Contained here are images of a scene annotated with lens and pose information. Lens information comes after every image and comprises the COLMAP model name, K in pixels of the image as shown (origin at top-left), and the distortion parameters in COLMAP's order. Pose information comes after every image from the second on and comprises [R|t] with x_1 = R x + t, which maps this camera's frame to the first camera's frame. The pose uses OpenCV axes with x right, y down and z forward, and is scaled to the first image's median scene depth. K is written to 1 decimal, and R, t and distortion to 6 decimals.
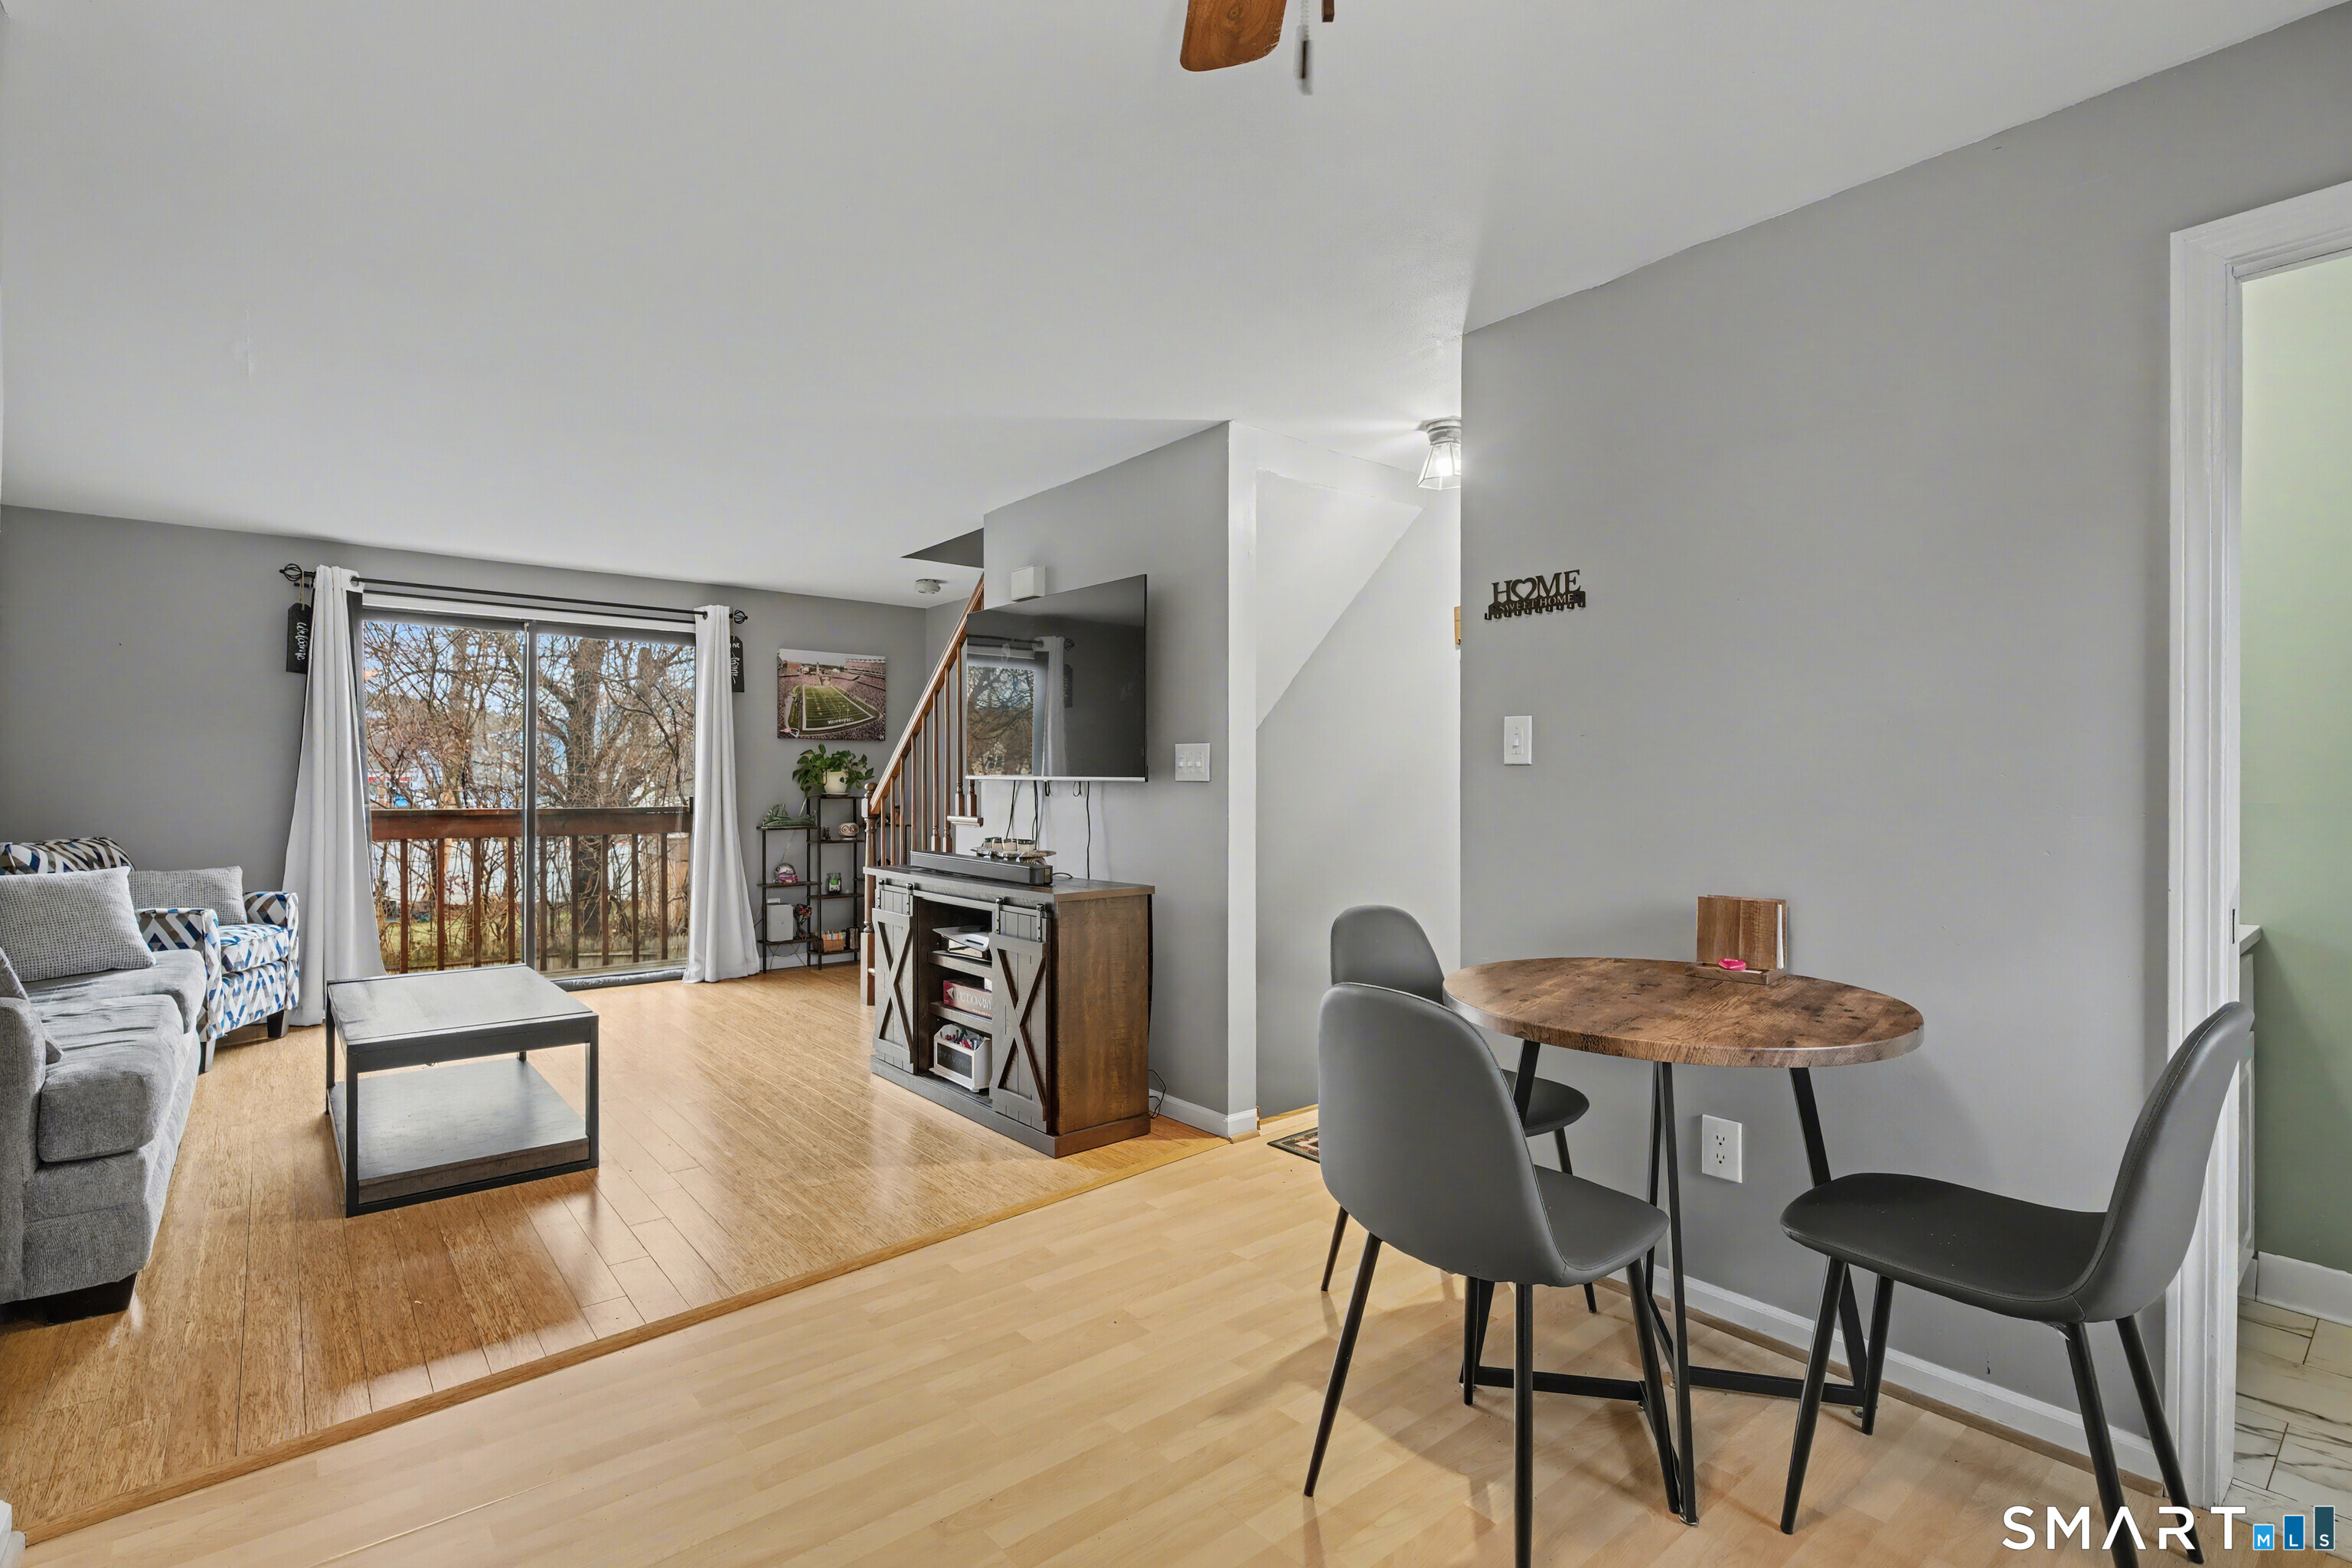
lens RADIAL K [[1094.2, 0, 1165.1], [0, 1094.2, 788.7], [0, 0, 1]] dist [-0.003025, 0.000653]
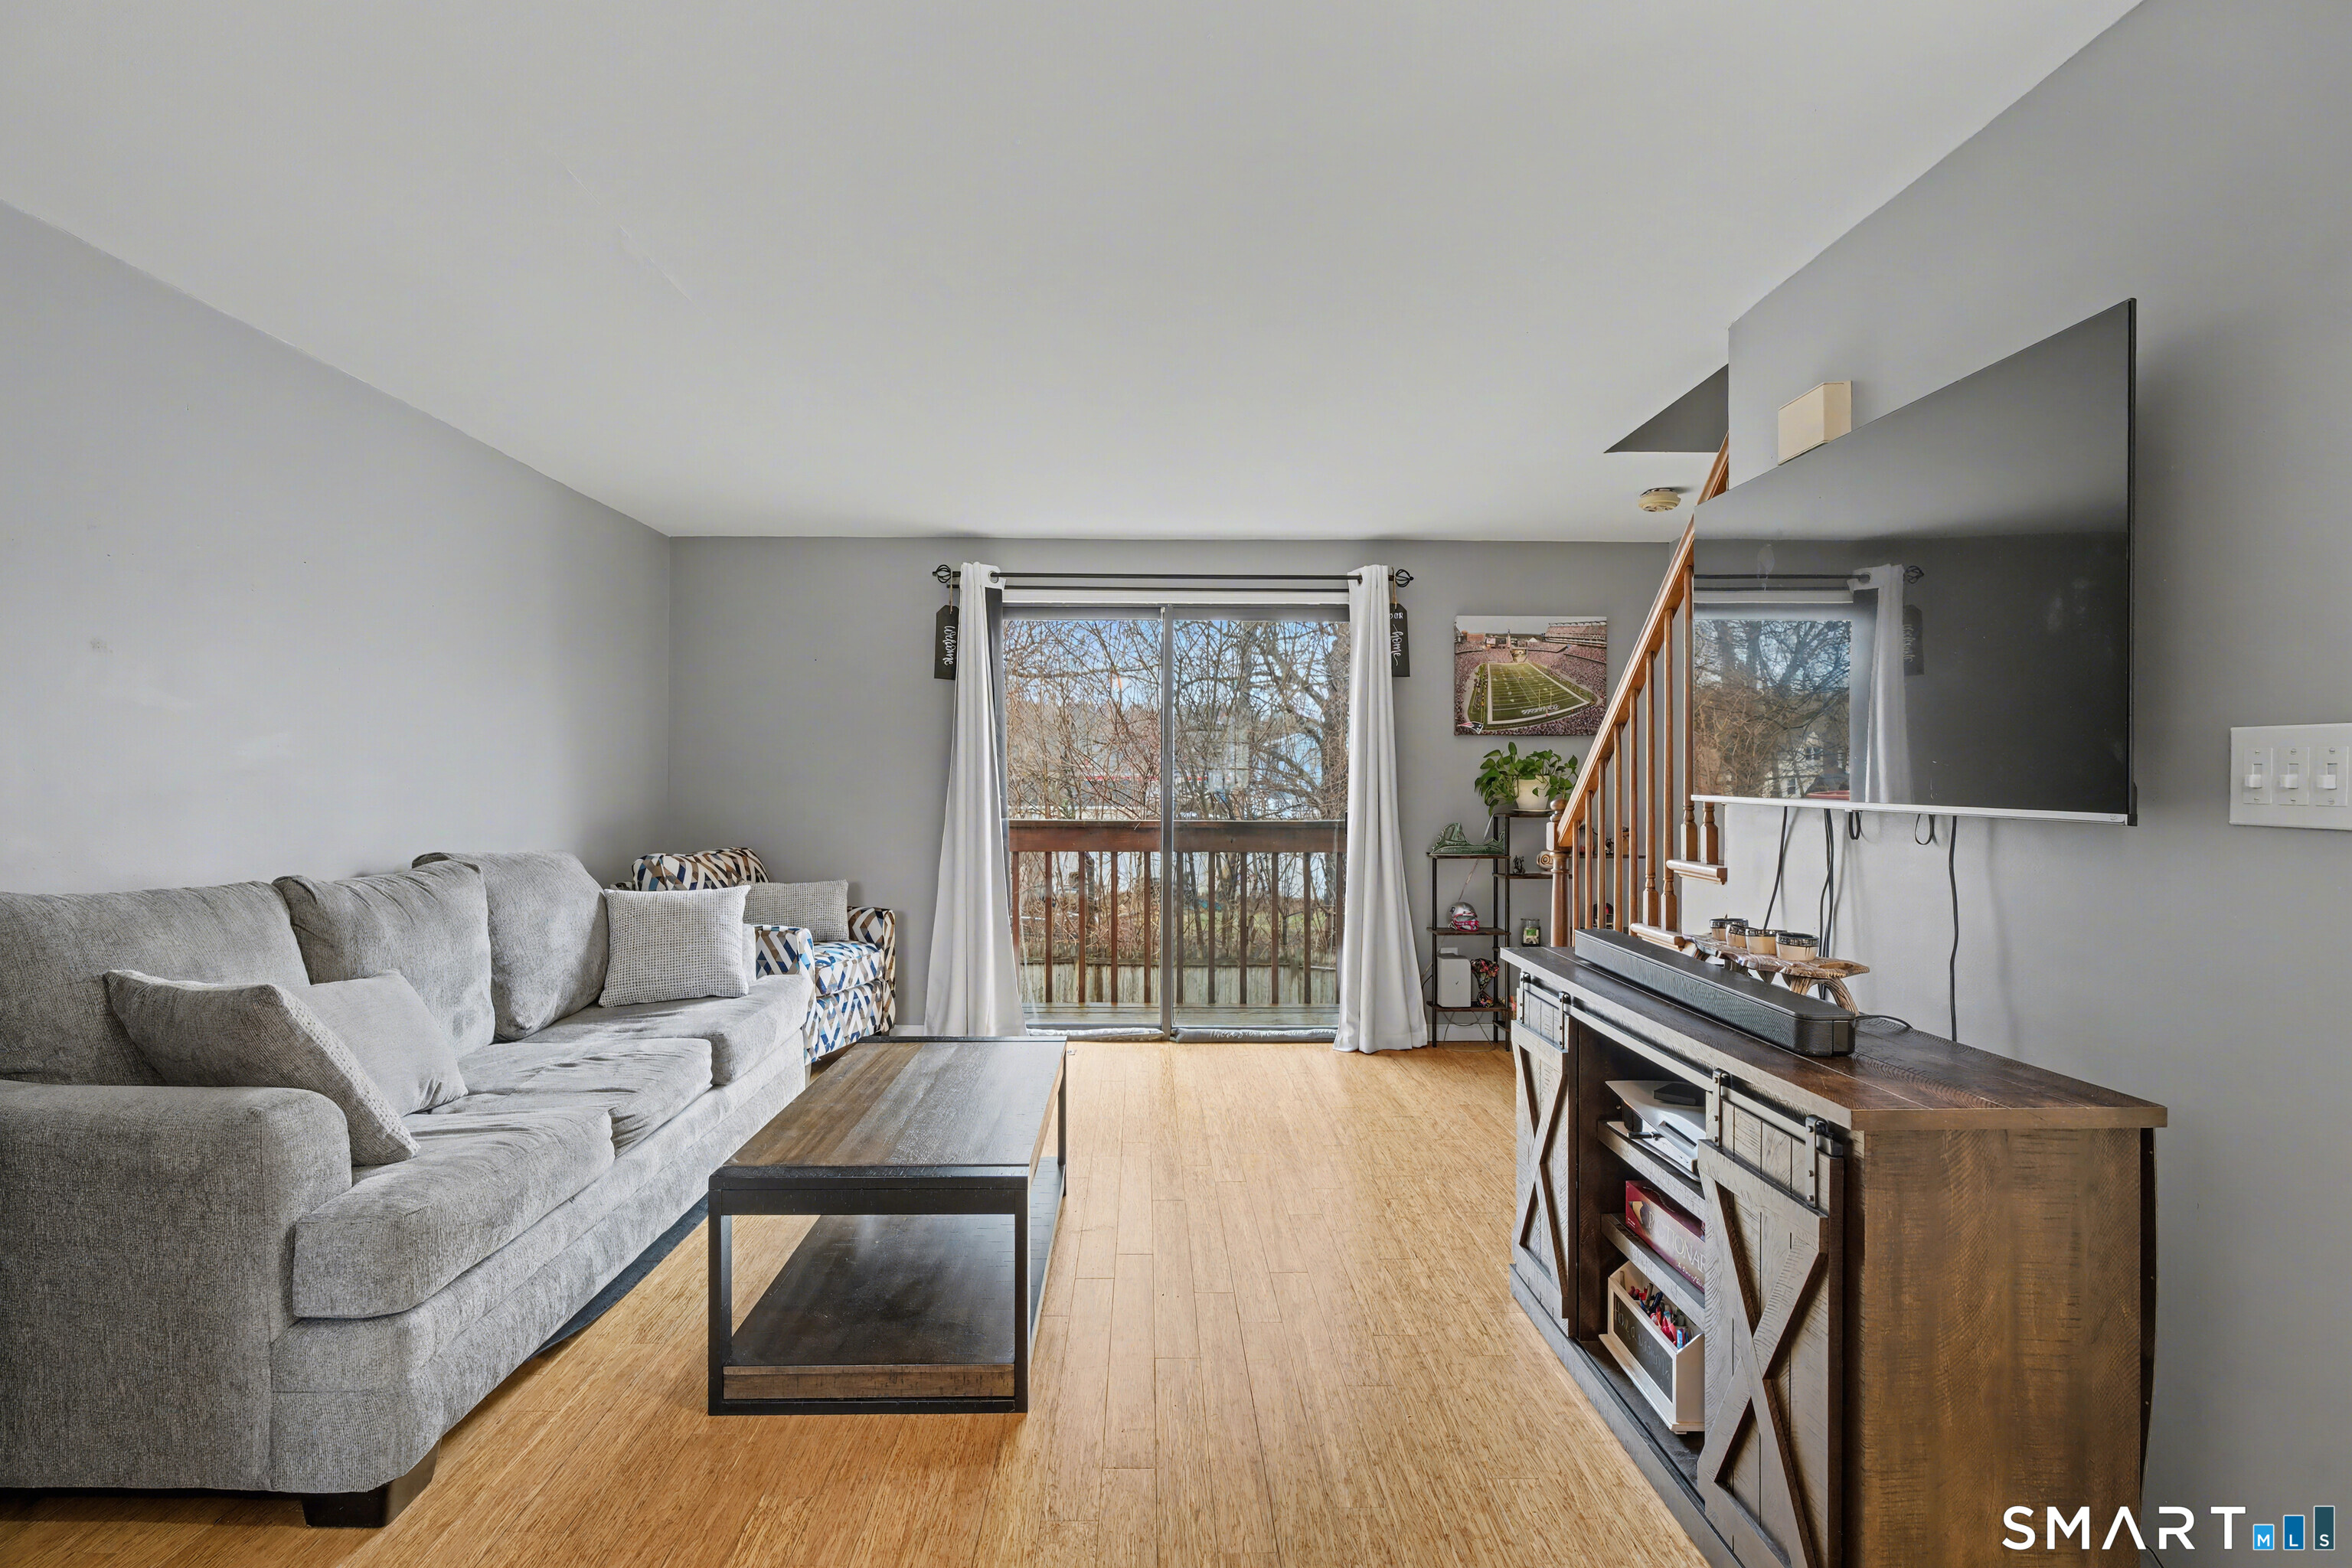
lens RADIAL K [[1149.5, 0, 1164.6], [0, 1149.5, 790.4], [0, 0, 1]] dist [-0.003847, 0.000346]
pose [[0.783272, 0.005702, -0.621653, -0.024598], [-0.004235, 0.999984, 0.003836, -0.013987], [0.621665, -0.000372, 0.783283, 0.334568]]
